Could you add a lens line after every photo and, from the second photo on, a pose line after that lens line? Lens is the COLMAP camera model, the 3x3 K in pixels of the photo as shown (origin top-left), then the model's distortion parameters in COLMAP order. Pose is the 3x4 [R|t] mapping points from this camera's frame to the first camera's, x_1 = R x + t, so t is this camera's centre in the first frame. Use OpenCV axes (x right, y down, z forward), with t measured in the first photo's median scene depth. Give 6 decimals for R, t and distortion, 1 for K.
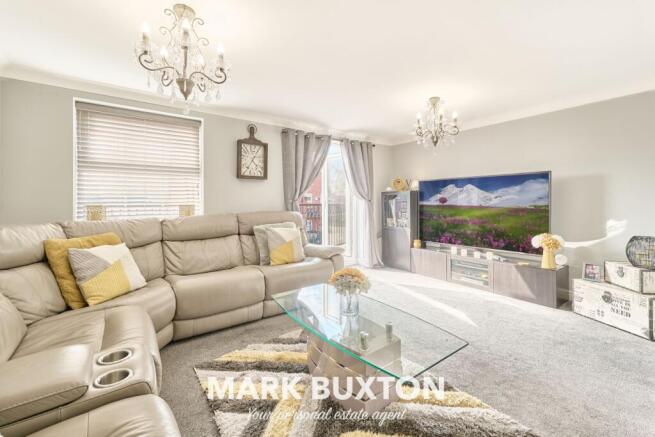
lens RADIAL K [[272.9, 0, 327.3], [0, 272.9, 204.2], [0, 0, 1]] dist [0.000109, -0.000032]
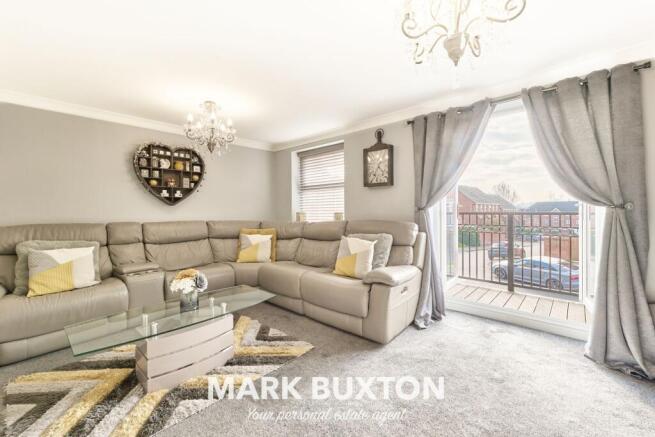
lens RADIAL K [[273.3, 0, 328.6], [0, 273.3, 209.7], [0, 0, 1]] dist [-0.000569, -0.000083]
pose [[0.196241, 0.009081, -0.980514, 0.647659], [0.006537, 0.999923, 0.010569, -0.020905], [0.980534, -0.008484, 0.196167, 0.647314]]
